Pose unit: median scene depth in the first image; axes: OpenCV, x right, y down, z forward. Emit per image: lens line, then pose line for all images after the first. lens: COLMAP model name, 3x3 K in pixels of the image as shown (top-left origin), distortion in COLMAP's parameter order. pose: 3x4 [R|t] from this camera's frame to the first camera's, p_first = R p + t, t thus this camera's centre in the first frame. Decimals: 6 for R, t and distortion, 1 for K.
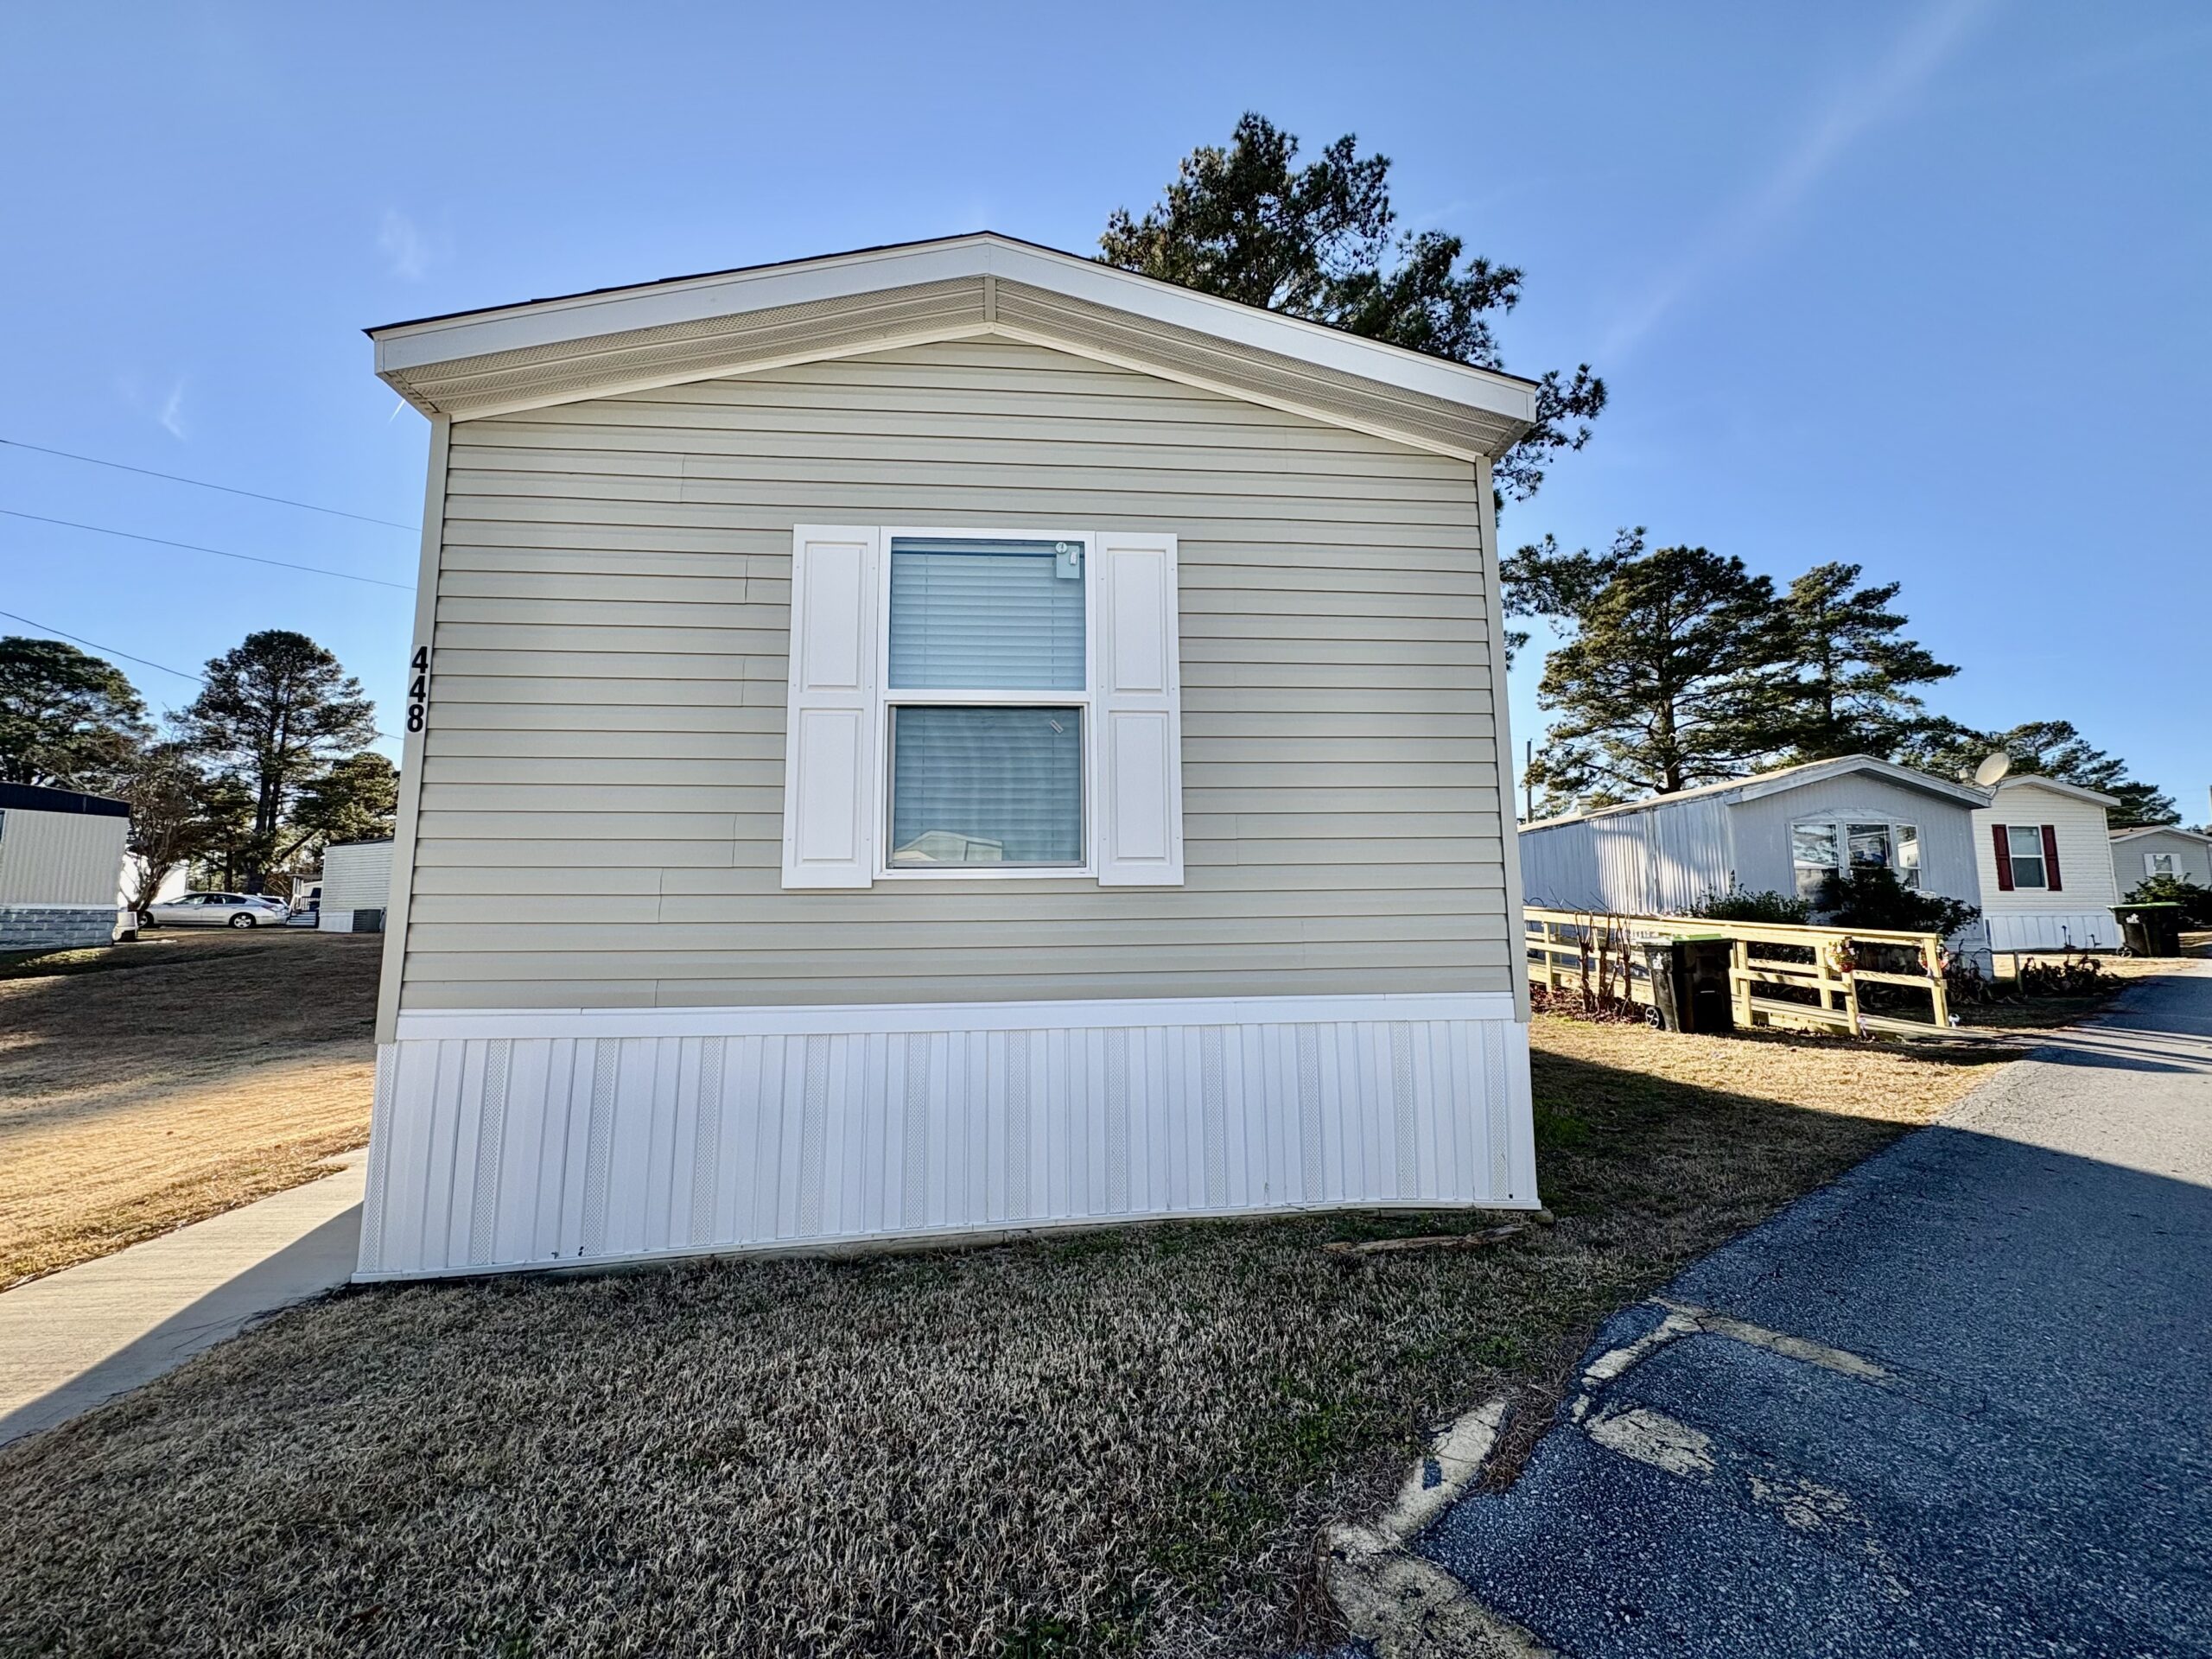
lens RADIAL K [[886.9, 0, 1102.0], [0, 886.9, 813.3], [0, 0, 1]] dist [-0.004195, -0.000125]
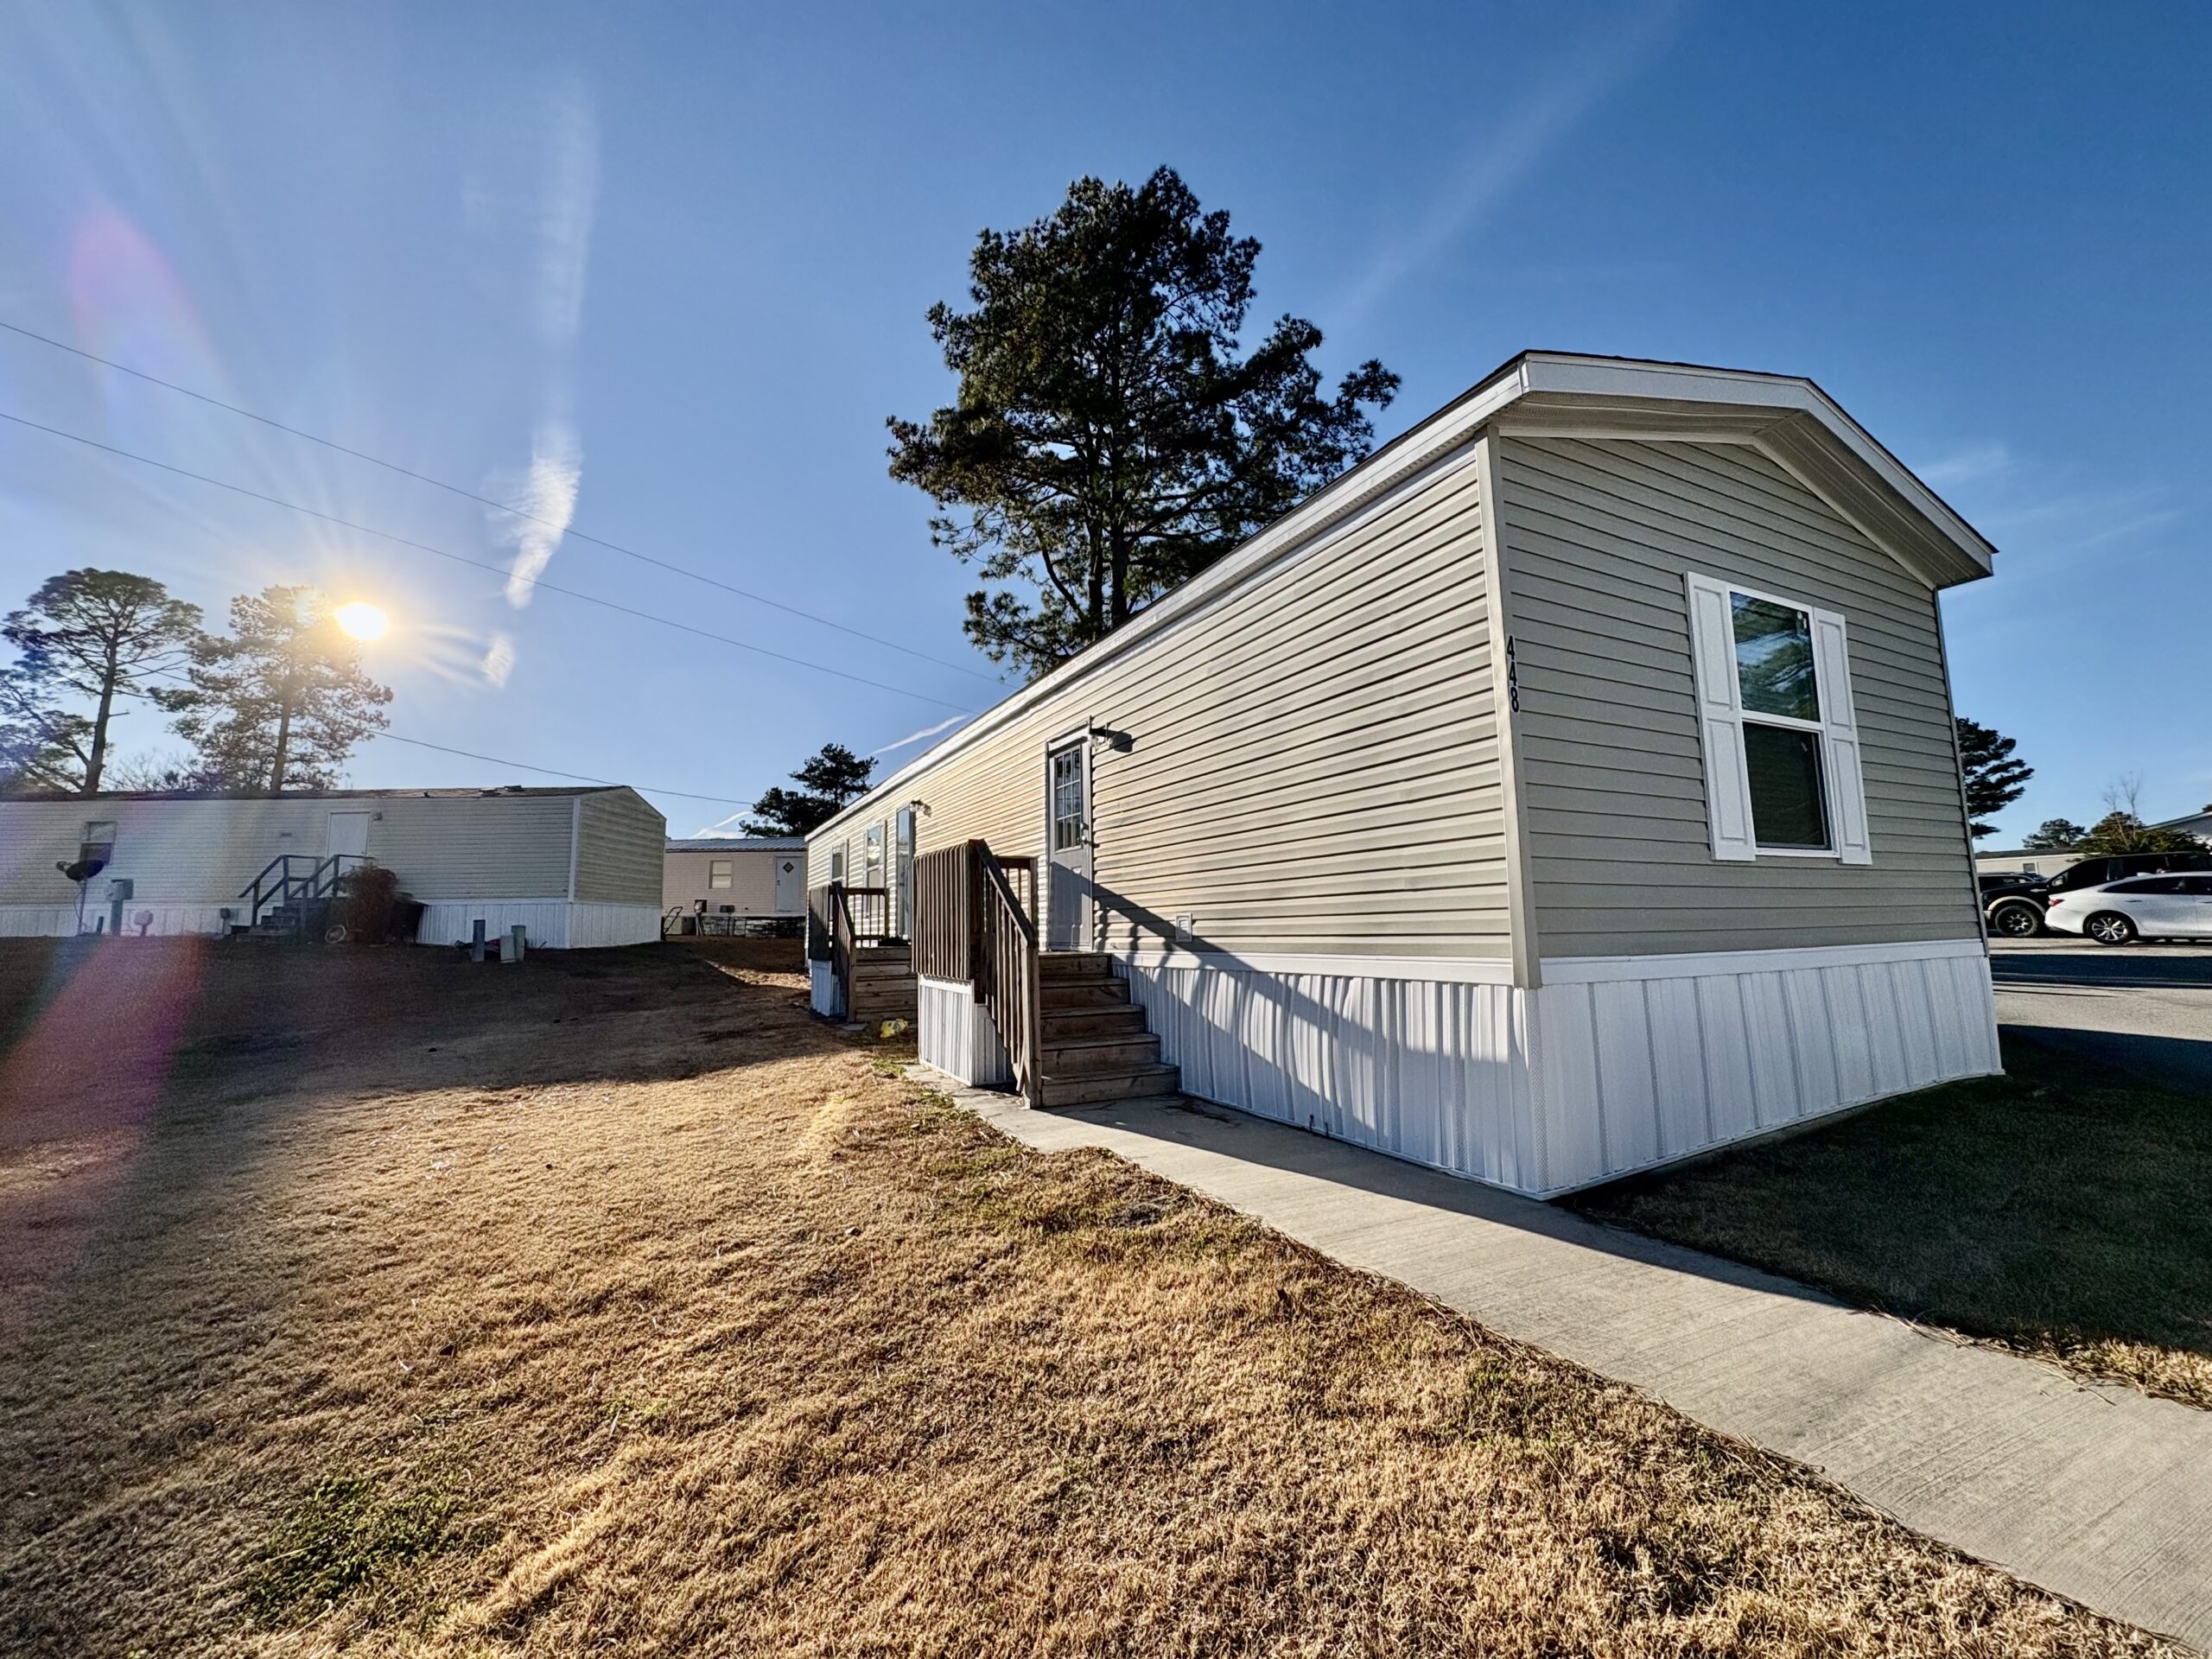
lens RADIAL K [[886.9, 0, 1102.0], [0, 886.9, 813.3], [0, 0, 1]] dist [-0.004195, -0.000125]
pose [[0.922200, 0.048277, 0.383688, -1.638347], [-0.047411, 0.998807, -0.011723, 0.072158], [-0.383796, -0.007380, 0.923388, 0.158697]]
